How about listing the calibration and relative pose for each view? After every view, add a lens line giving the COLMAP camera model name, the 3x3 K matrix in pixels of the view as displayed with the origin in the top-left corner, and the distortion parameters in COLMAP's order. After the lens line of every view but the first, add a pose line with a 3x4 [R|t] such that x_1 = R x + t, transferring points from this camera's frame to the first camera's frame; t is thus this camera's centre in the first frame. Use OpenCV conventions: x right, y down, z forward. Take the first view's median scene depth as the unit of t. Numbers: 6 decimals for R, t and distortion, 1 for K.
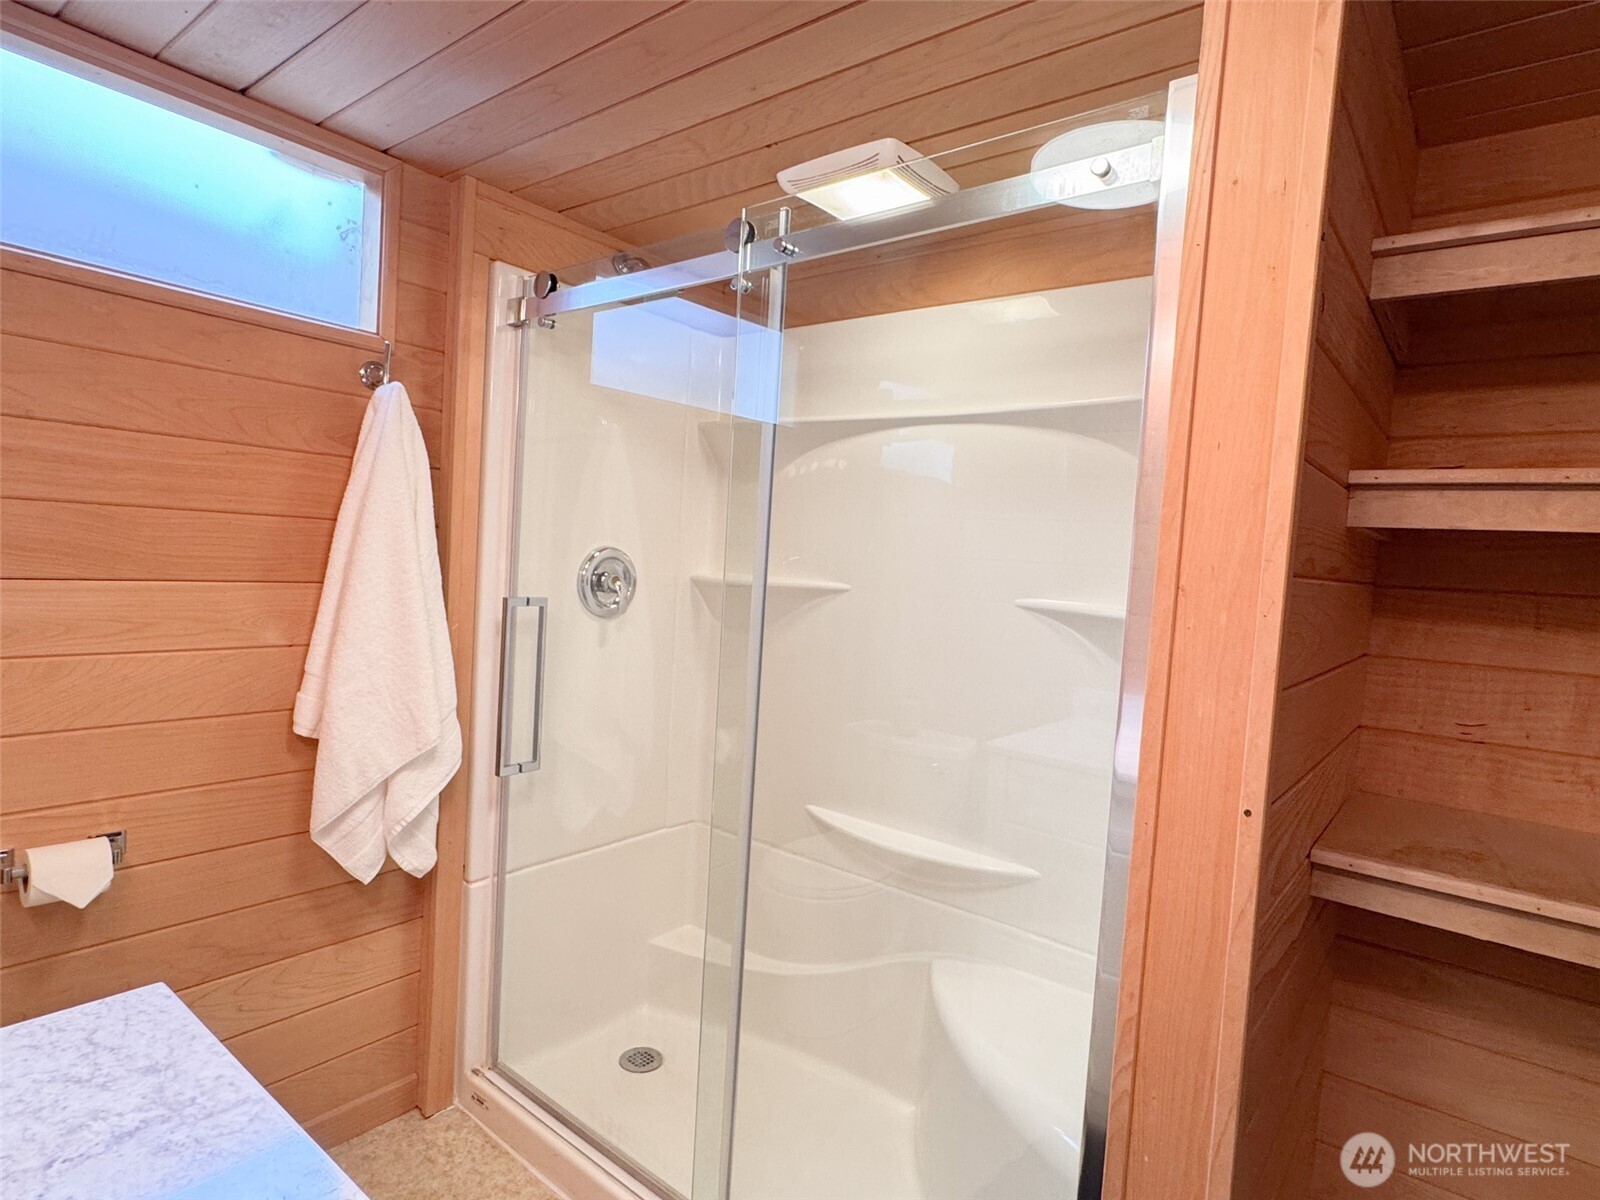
lens RADIAL K [[862.2, 0, 798.7], [0, 862.2, 602.8], [0, 0, 1]] dist [0.005022, -0.001399]
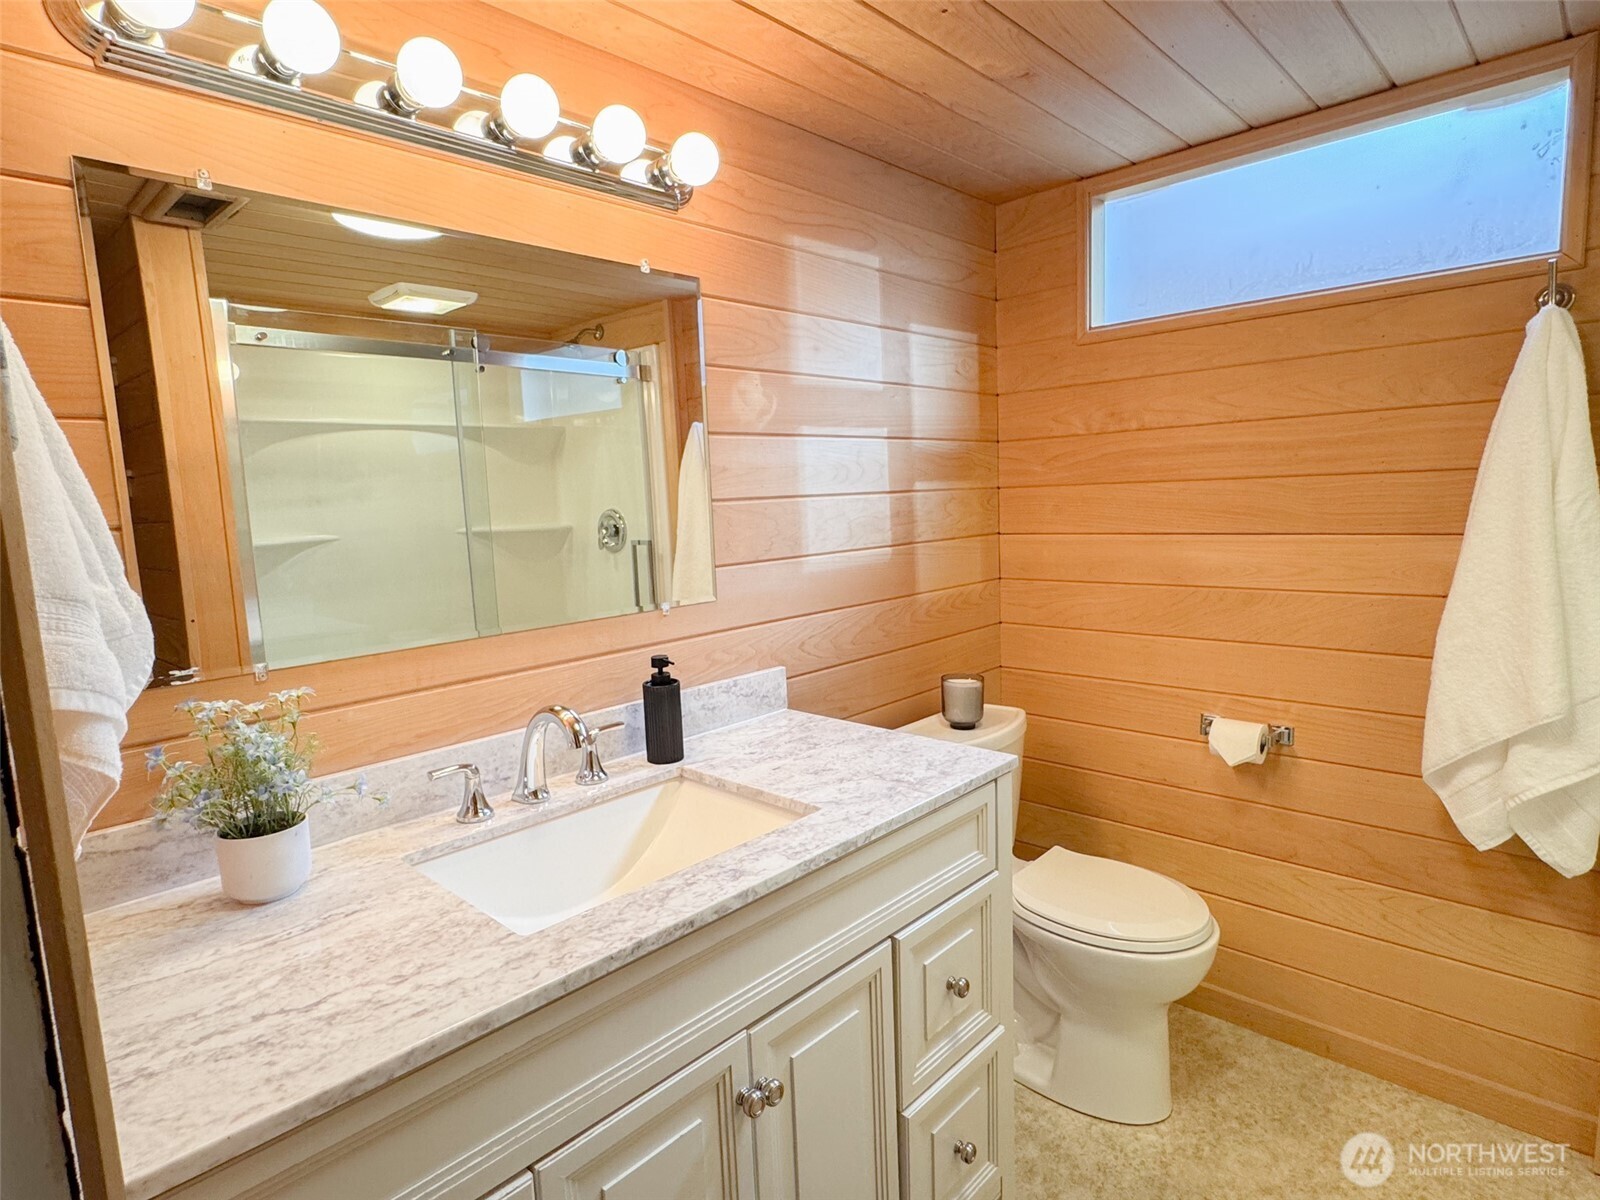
lens RADIAL K [[862.2, 0, 798.3], [0, 862.2, 601.3], [0, 0, 1]] dist [0.005022, -0.001399]
pose [[-0.091096, 0.062593, -0.993873, 0.516430], [-0.023881, 0.997598, 0.065017, 0.006797], [0.995556, 0.029658, -0.089382, 0.339109]]
